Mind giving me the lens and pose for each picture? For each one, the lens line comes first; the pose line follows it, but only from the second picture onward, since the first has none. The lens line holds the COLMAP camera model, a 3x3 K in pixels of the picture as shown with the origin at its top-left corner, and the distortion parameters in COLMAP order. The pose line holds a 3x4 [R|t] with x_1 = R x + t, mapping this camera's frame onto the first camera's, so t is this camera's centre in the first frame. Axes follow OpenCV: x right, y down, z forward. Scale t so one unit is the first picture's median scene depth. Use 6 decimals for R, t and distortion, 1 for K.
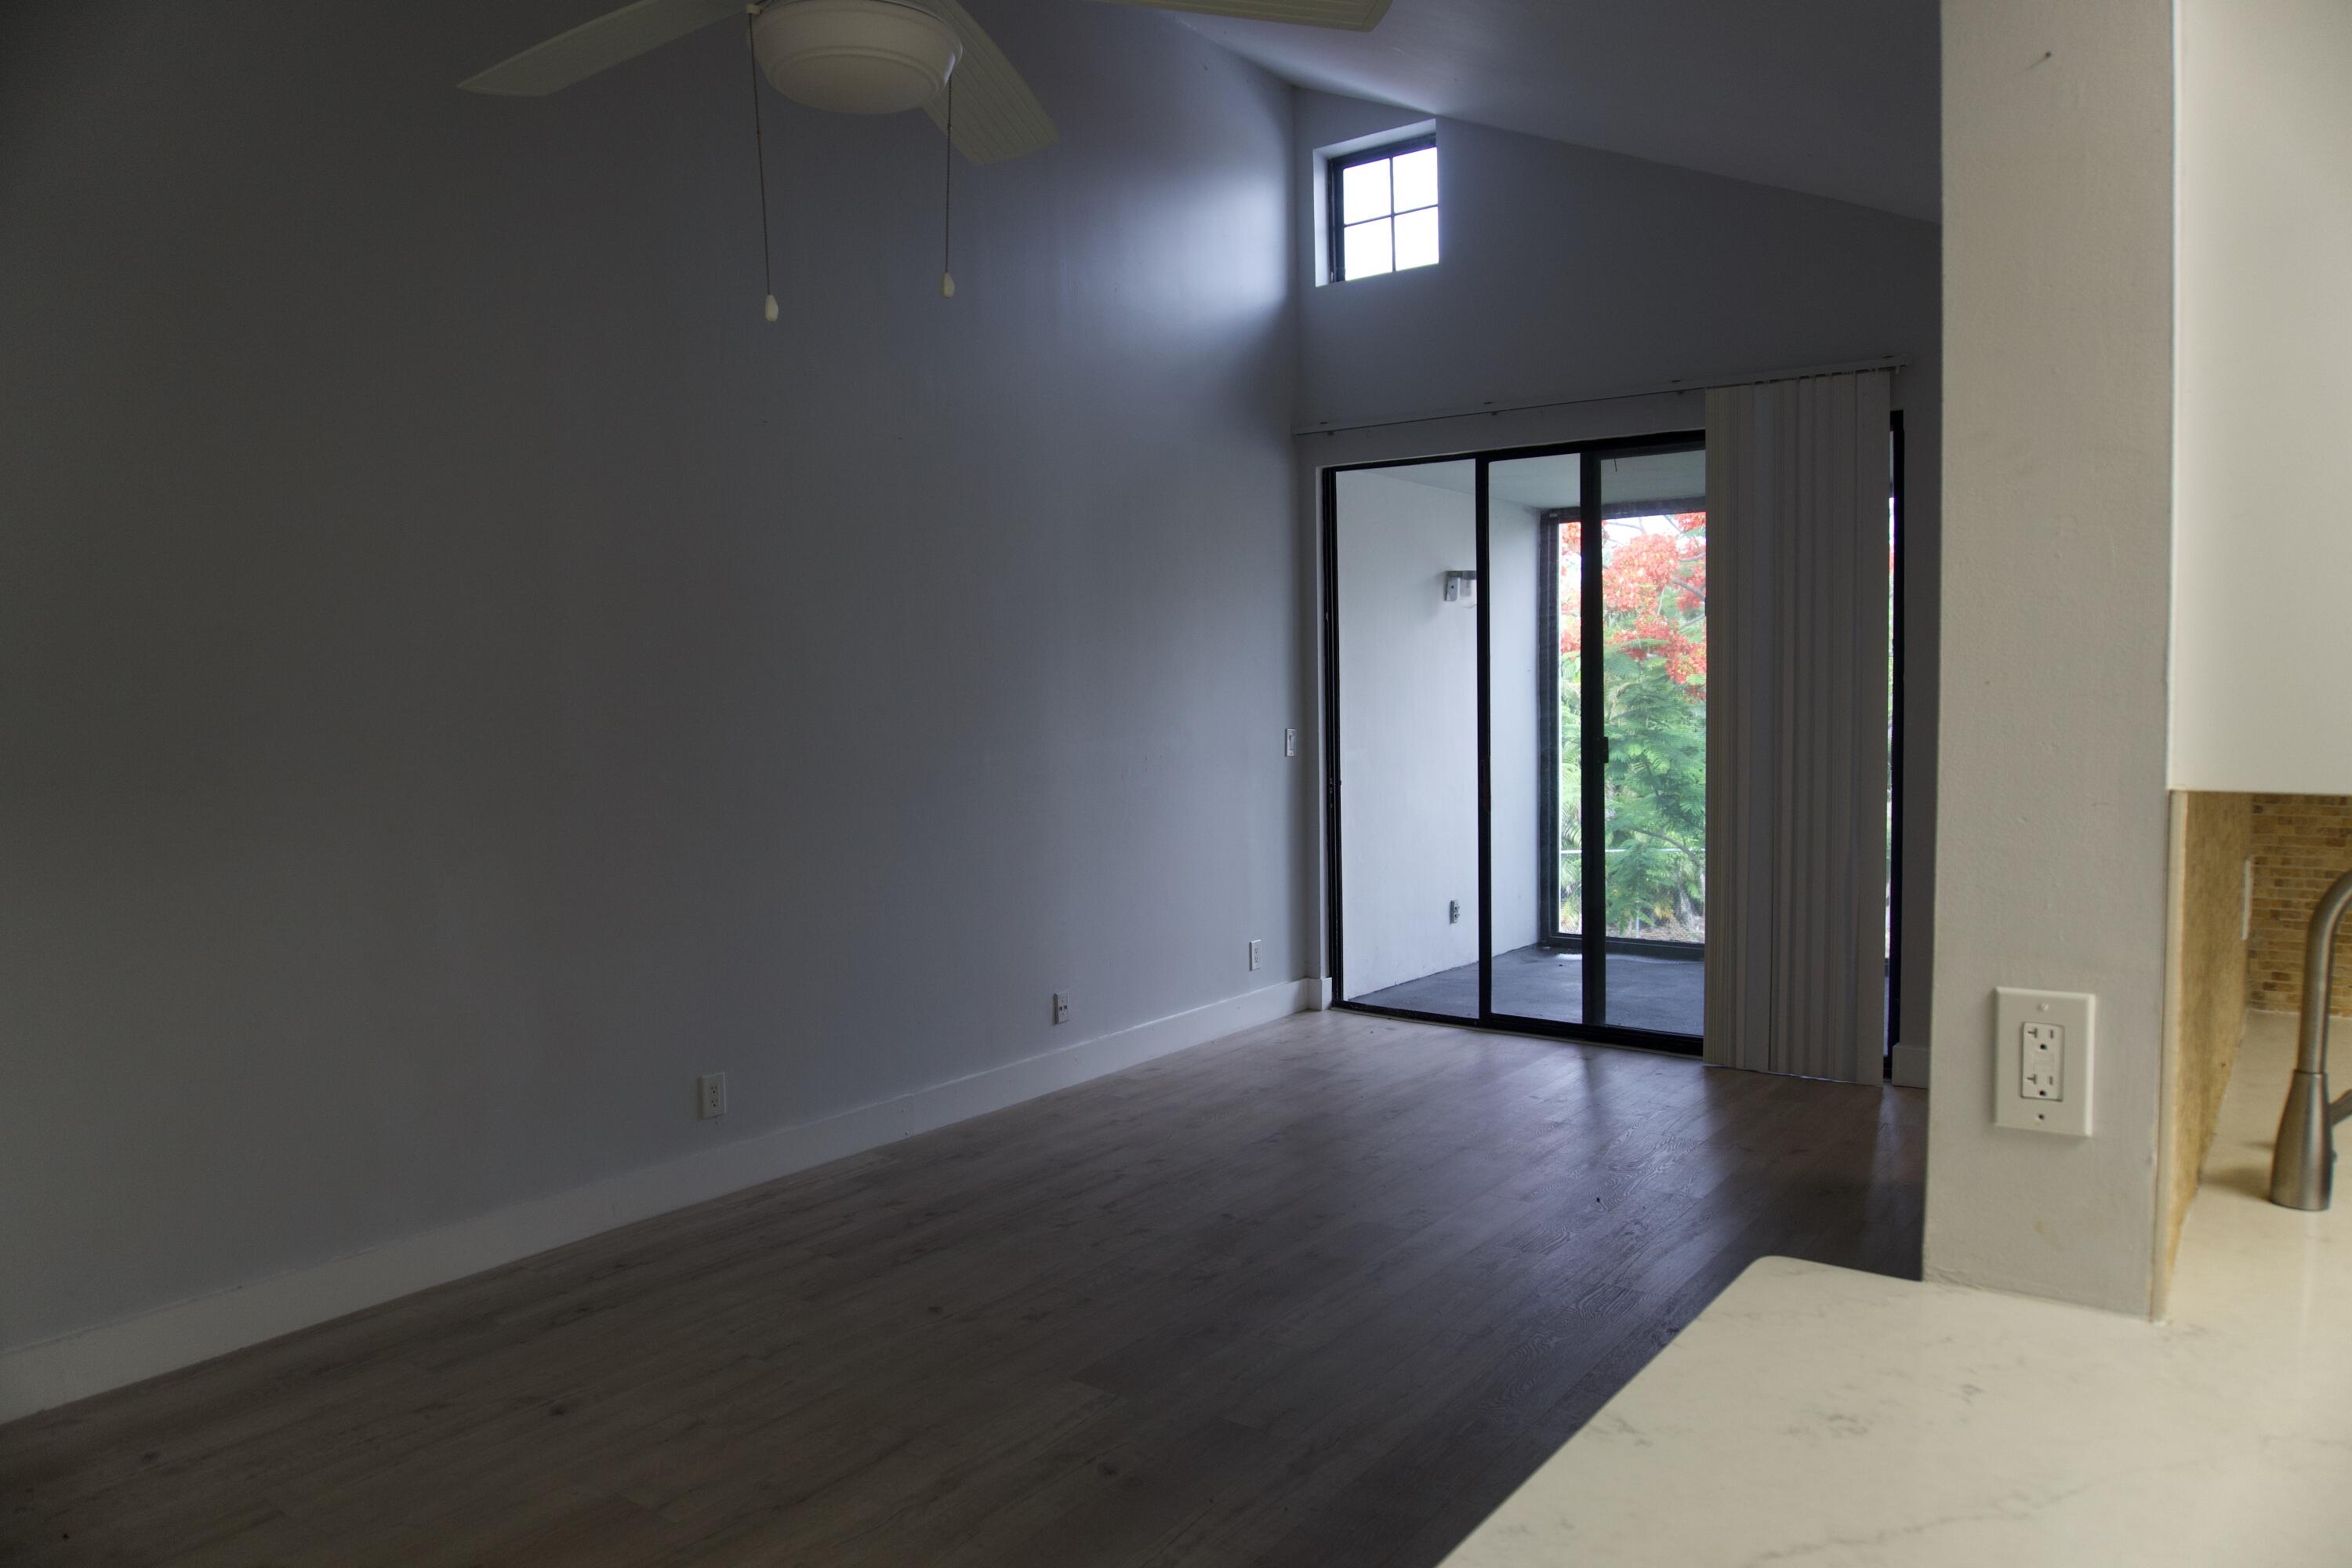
lens RADIAL K [[1578.0, 0, 1180.8], [0, 1578.0, 783.8], [0, 0, 1]] dist [-0.044418, -0.006082]
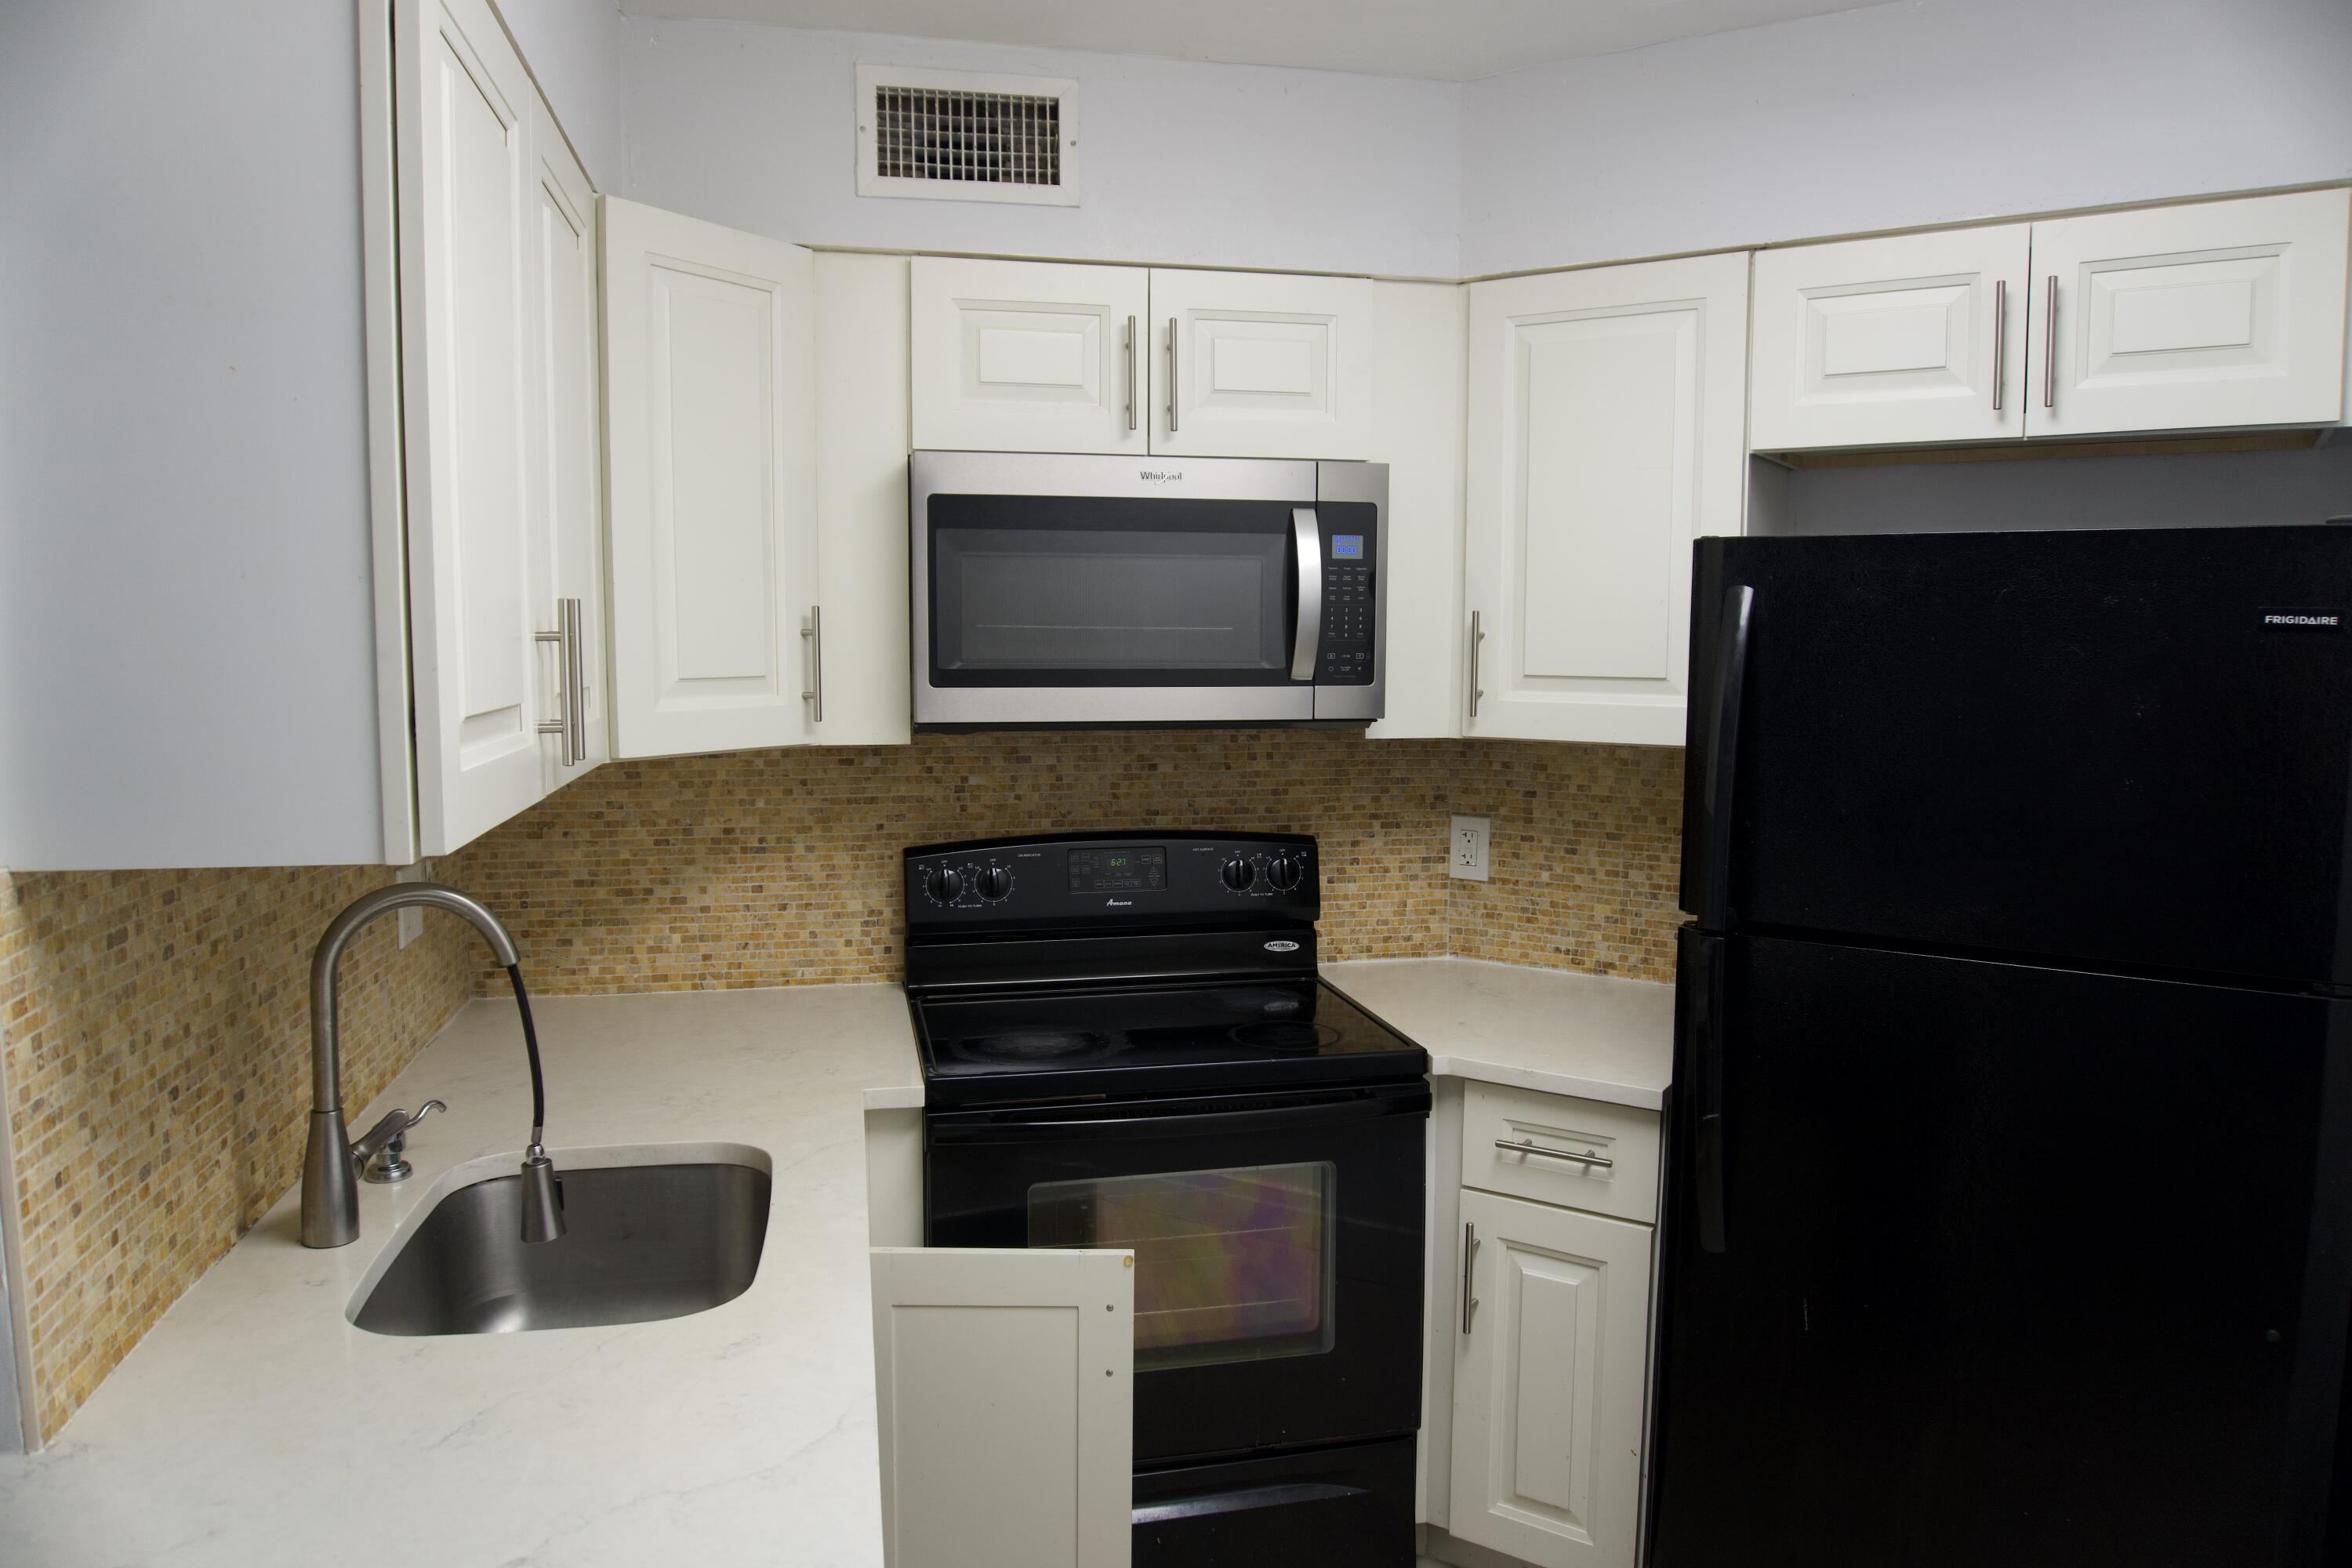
lens RADIAL K [[1578.0, 0, 1192.5], [0, 1578.0, 785.3], [0, 0, 1]] dist [-0.044418, -0.006082]
pose [[0.652134, -0.059495, 0.755766, 0.117079], [0.030887, 0.998173, 0.051925, -0.019899], [-0.757474, -0.010518, 0.652780, -0.029430]]
